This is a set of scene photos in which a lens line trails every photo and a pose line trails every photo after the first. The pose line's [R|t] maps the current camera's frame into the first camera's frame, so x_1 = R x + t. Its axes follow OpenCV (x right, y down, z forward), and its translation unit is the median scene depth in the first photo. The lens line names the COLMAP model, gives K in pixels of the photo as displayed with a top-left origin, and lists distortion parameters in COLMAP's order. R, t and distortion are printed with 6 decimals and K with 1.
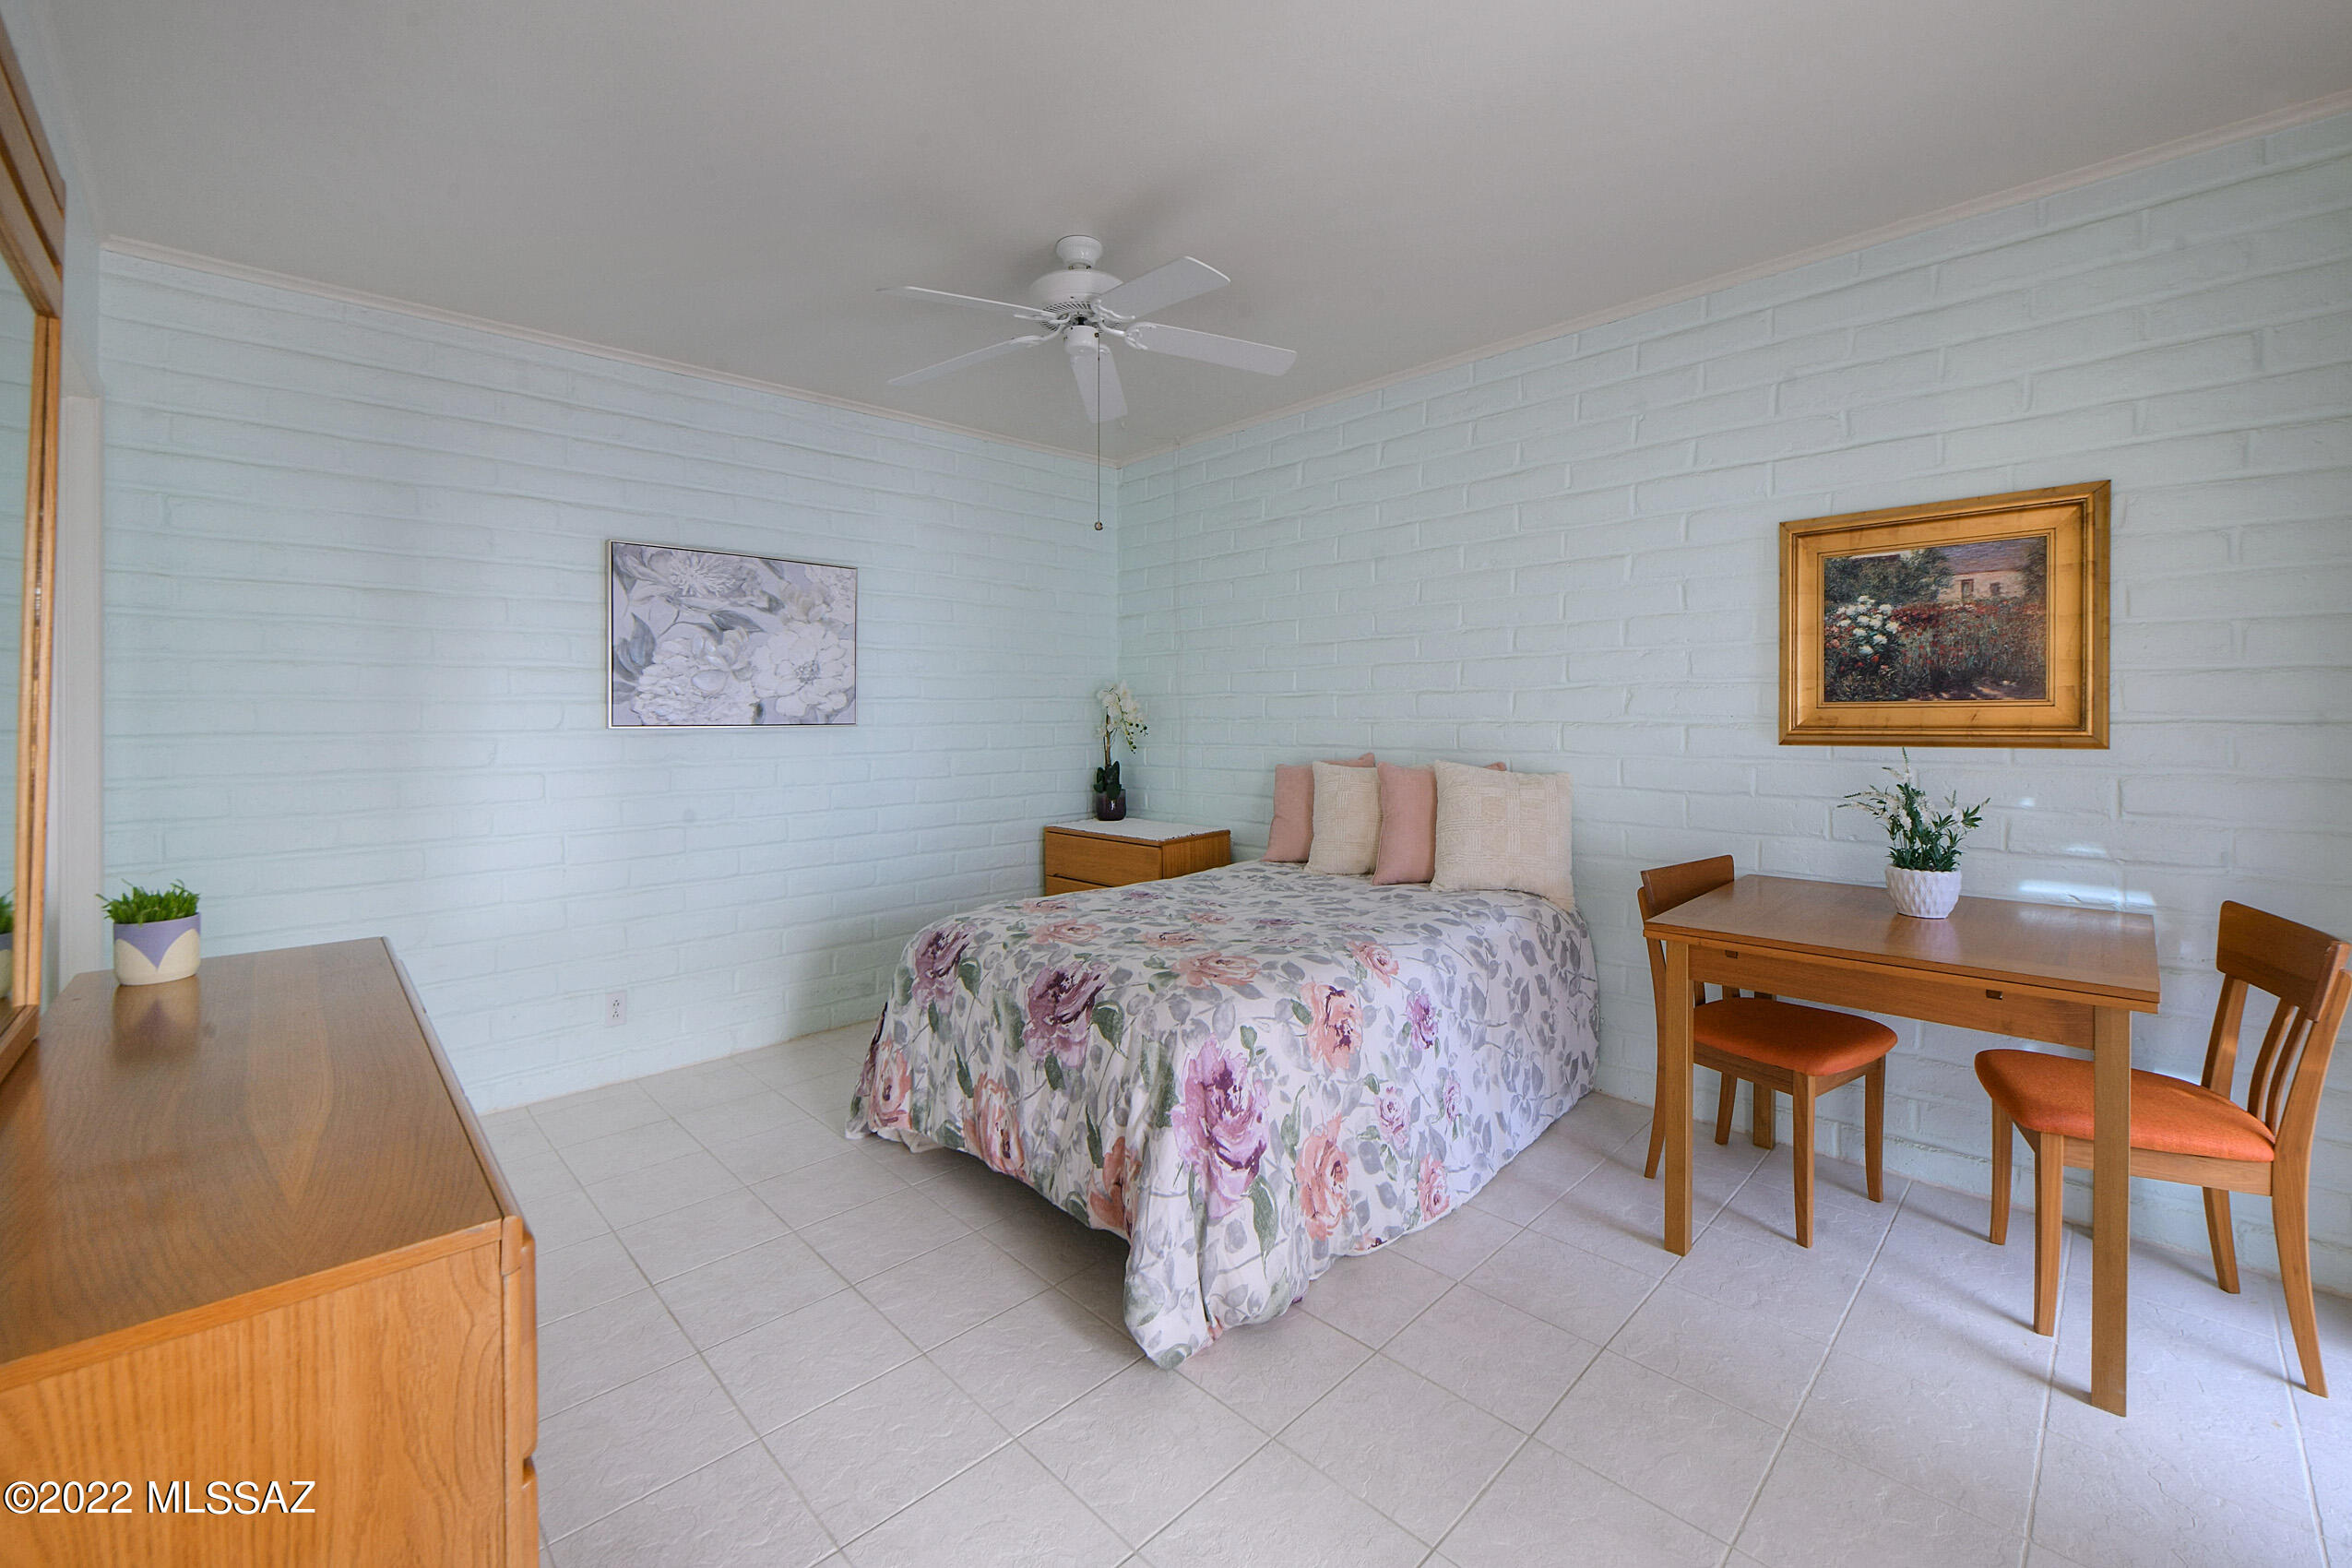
lens RADIAL K [[948.5, 0, 1161.0], [0, 948.5, 716.7], [0, 0, 1]] dist [0.001455, 0.000232]
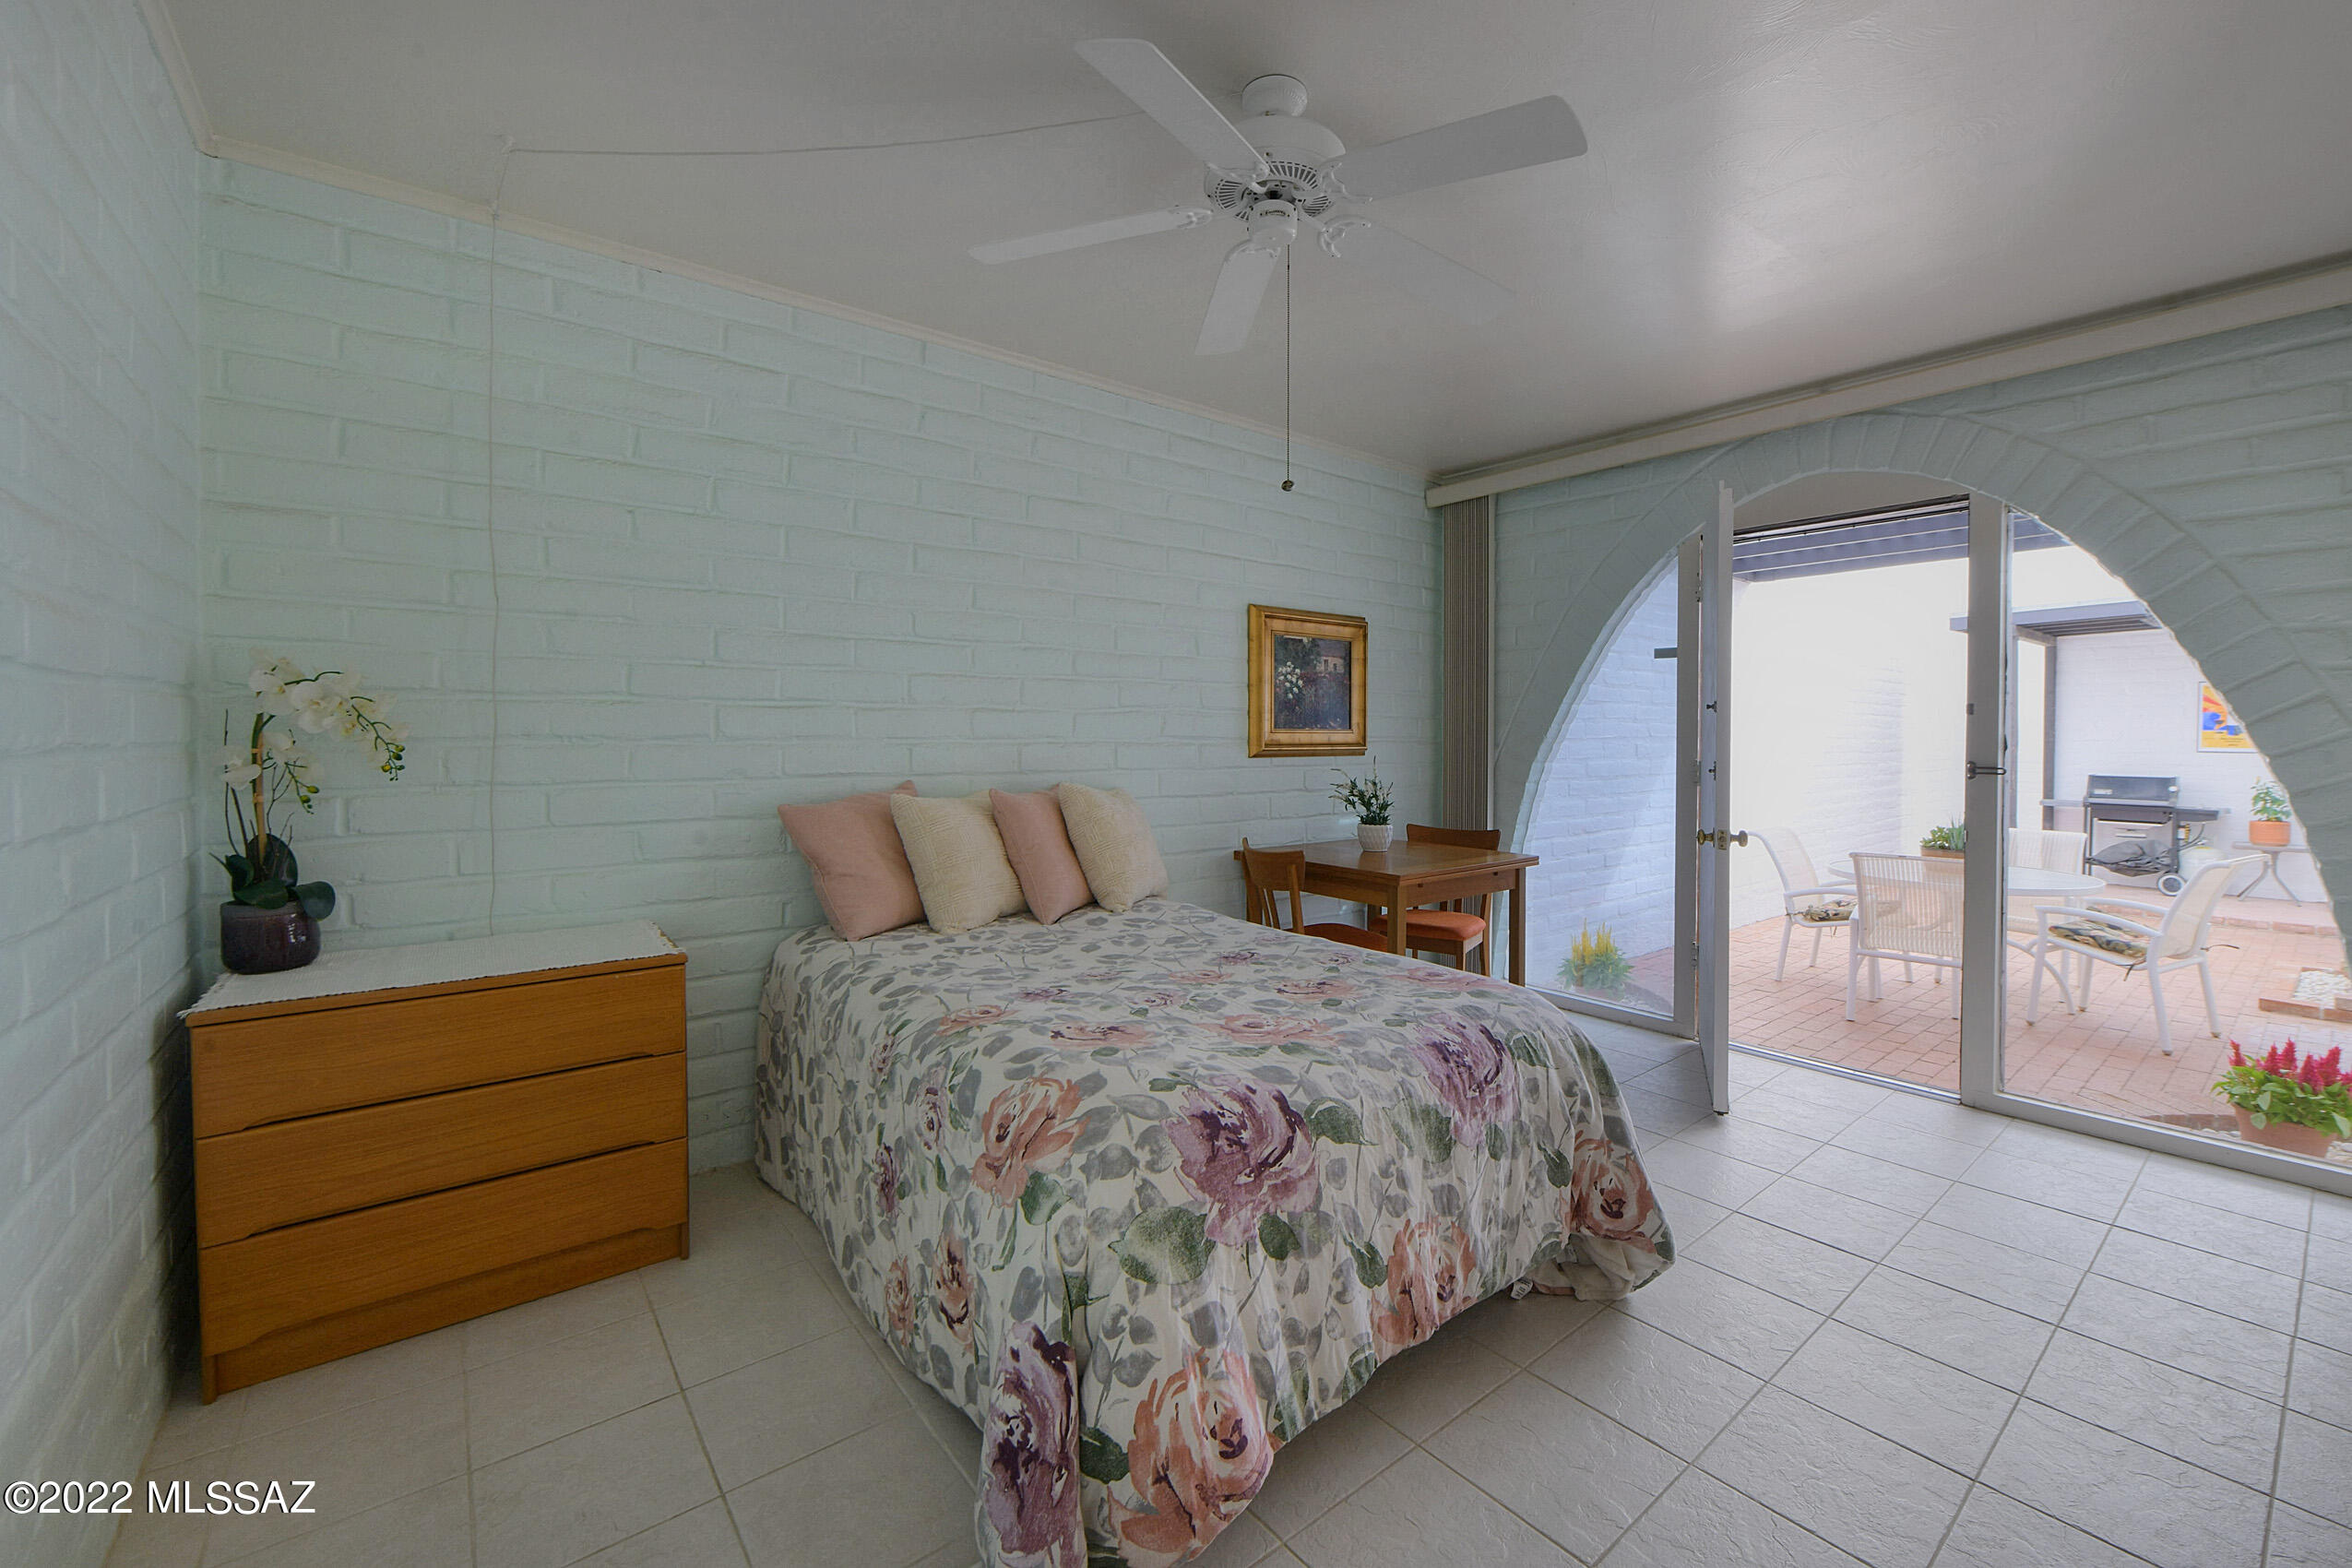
lens RADIAL K [[948.5, 0, 1175.0], [0, 948.5, 769.3], [0, 0, 1]] dist [0.001455, 0.000232]
pose [[0.091651, -0.026092, 0.995449, -0.874960], [0.000464, 0.999658, 0.026160, 0.010767], [-0.995791, -0.001936, 0.091631, 1.069300]]
